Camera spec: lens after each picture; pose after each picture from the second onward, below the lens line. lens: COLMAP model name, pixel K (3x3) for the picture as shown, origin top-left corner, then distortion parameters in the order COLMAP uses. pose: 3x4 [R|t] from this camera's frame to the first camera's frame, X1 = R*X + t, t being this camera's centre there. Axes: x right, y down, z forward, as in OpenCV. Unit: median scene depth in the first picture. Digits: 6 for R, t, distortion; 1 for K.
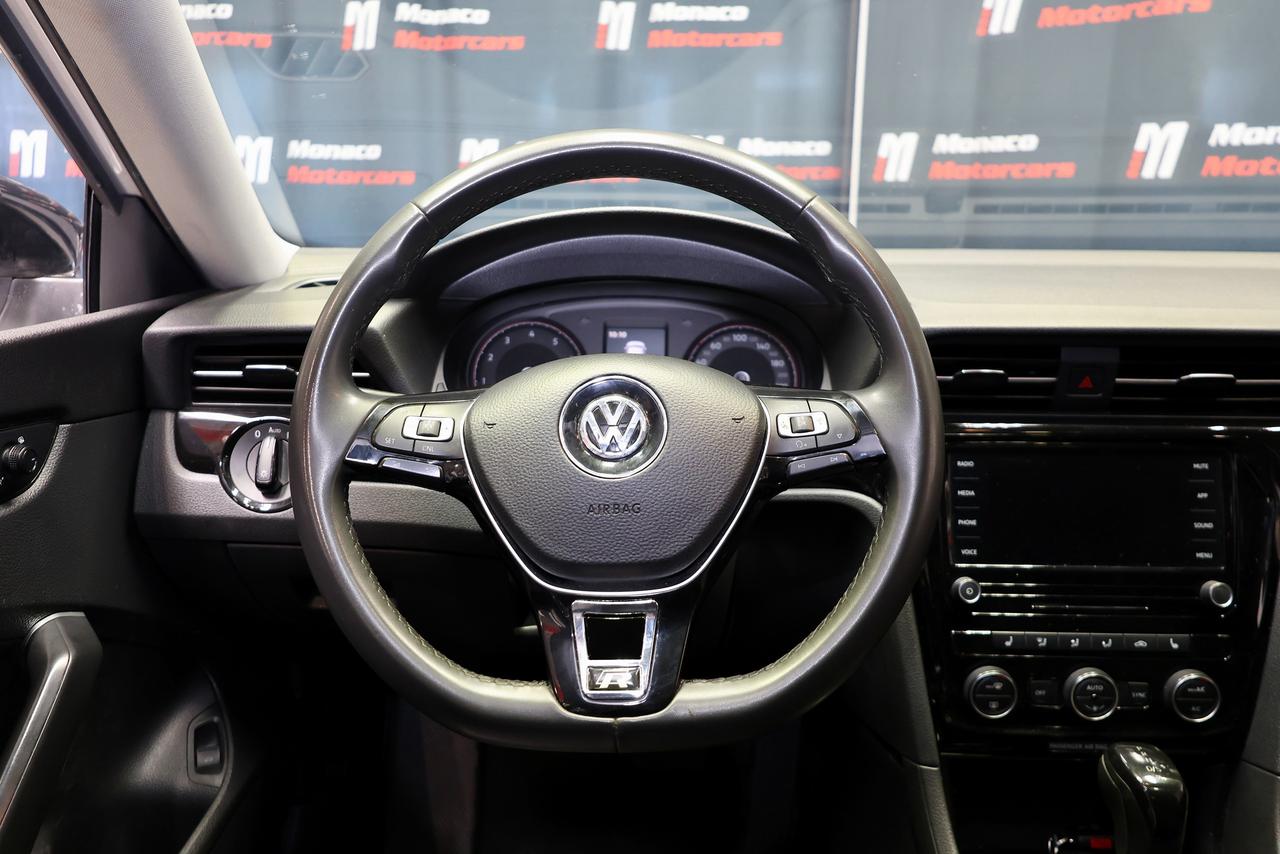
lens RADIAL K [[915.0, 0, 640.0], [0, 915.0, 427.0], [0, 0, 1]] dist [-0.002509, 0.006032]
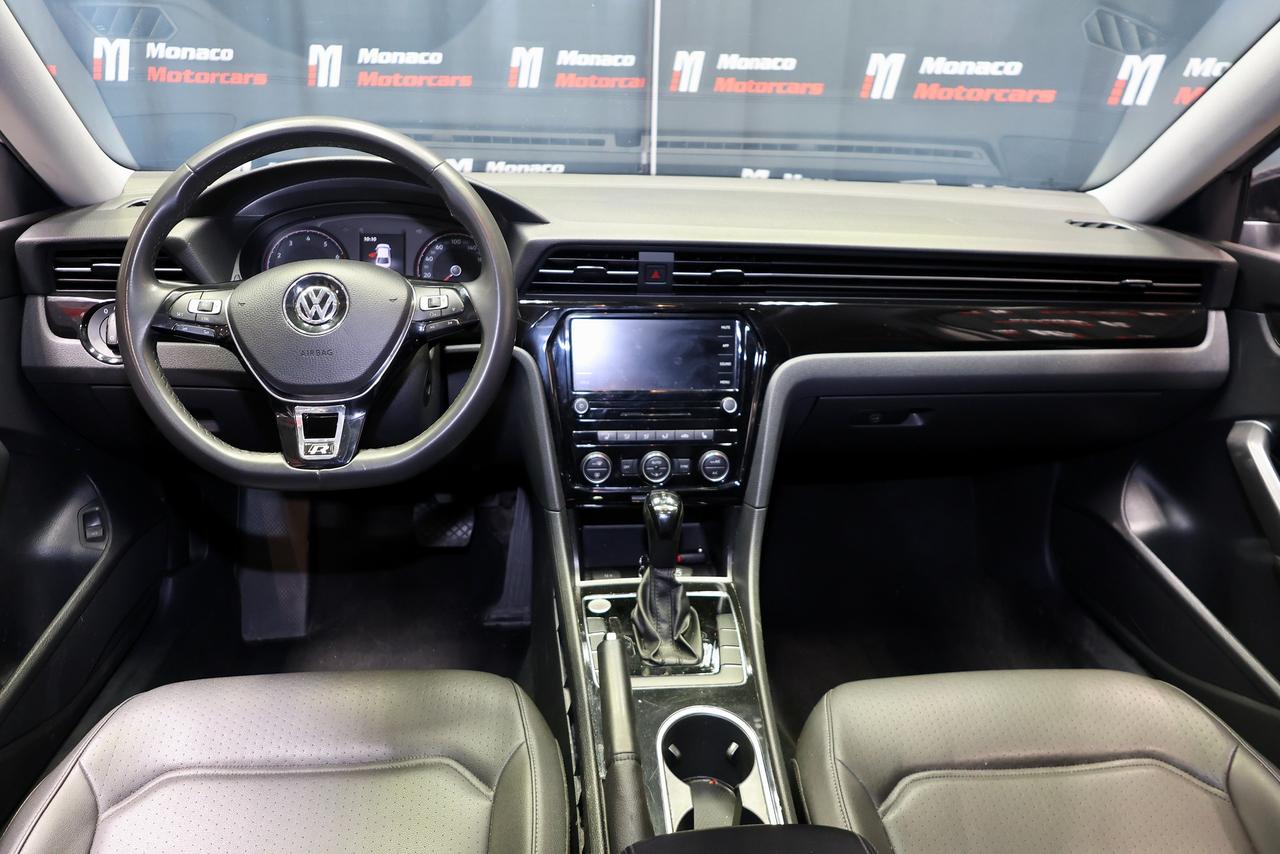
lens RADIAL K [[903.4, 0, 675.4], [0, 903.4, 432.1], [0, 0, 1]] dist [-0.008688, -0.006496]
pose [[0.993325, -0.020985, 0.113421, 0.332577], [0.004624, 0.989766, 0.142624, -0.001534], [-0.115254, -0.141148, 0.983257, -0.569141]]
